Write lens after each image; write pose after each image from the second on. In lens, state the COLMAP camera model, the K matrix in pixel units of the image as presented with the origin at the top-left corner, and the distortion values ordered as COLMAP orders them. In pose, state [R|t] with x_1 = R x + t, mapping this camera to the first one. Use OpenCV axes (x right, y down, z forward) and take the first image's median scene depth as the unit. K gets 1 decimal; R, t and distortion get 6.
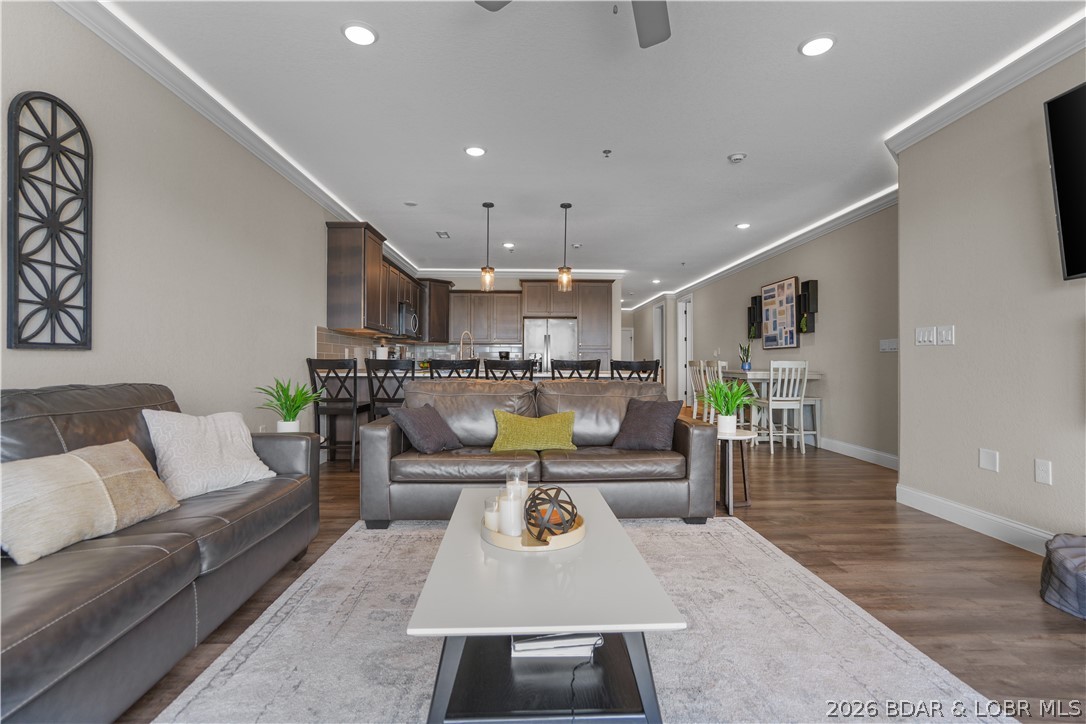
lens RADIAL K [[510.9, 0, 548.0], [0, 510.9, 360.2], [0, 0, 1]] dist [-0.032056, 0.017760]
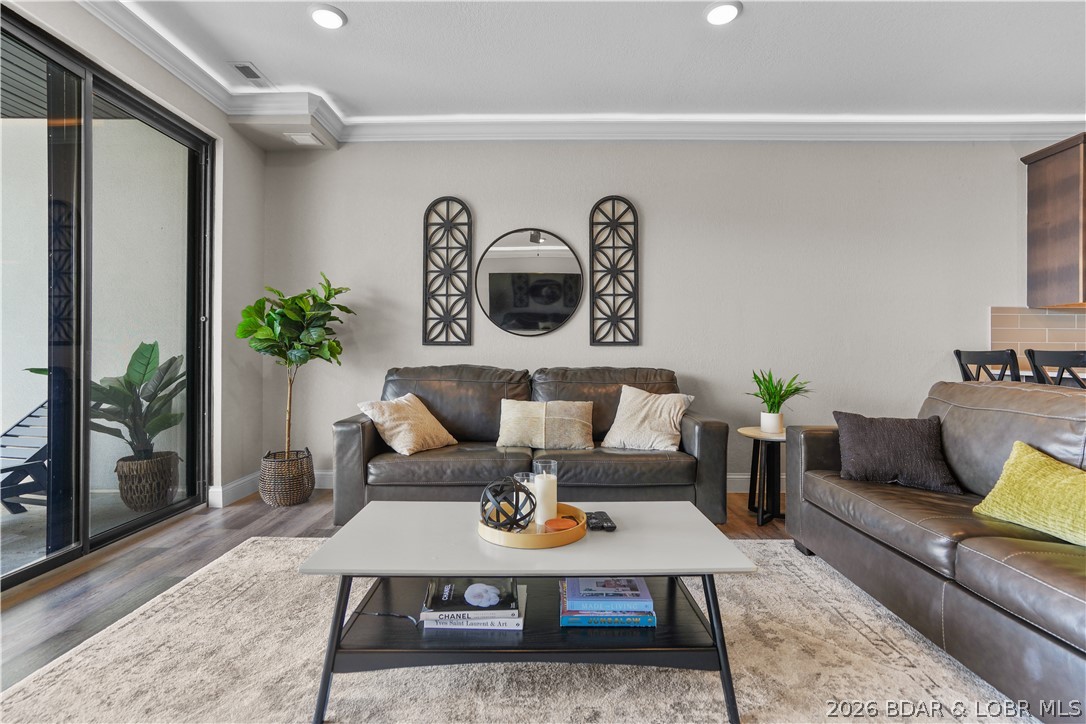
lens RADIAL K [[510.9, 0, 545.4], [0, 510.9, 352.8], [0, 0, 1]] dist [-0.032056, 0.017760]
pose [[-0.057907, -0.001094, -0.998321, 0.509689], [-0.000307, 0.999999, -0.001078, 0.003513], [0.998322, 0.000244, -0.057907, 0.605427]]
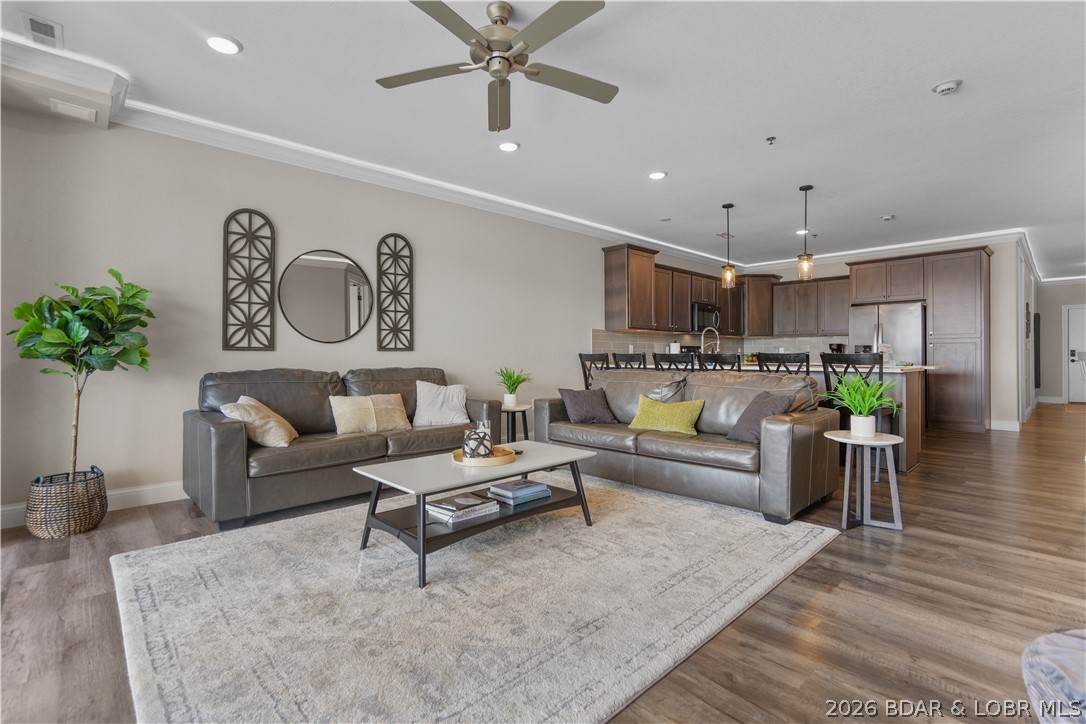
lens RADIAL K [[510.9, 0, 537.9], [0, 510.9, 356.4], [0, 0, 1]] dist [-0.032056, 0.017760]
pose [[0.649516, -0.003050, -0.760342, 0.738182], [0.006756, 0.999976, 0.001760, 0.001893], [0.760318, -0.006280, 0.649520, 0.035395]]
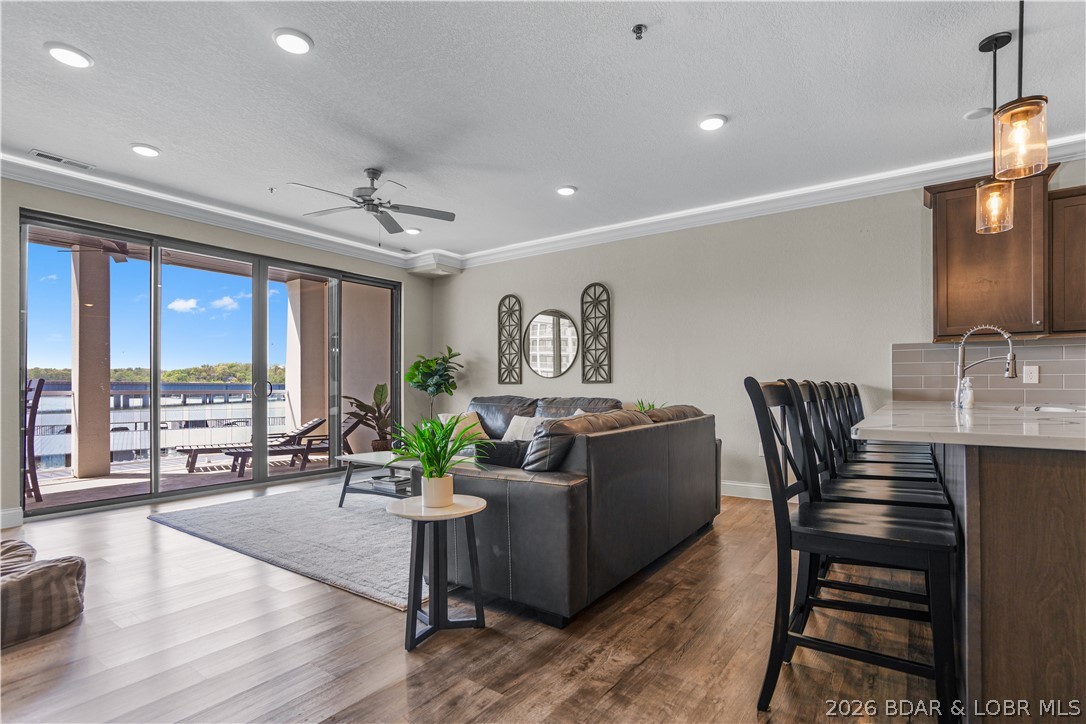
lens RADIAL K [[510.9, 0, 562.5], [0, 510.9, 388.8], [0, 0, 1]] dist [-0.032056, 0.017760]
pose [[-0.589838, 0.002540, -0.807518, 0.816314], [0.004643, 0.999989, -0.000246, 0.004655], [0.807509, -0.003894, -0.589843, 1.647372]]
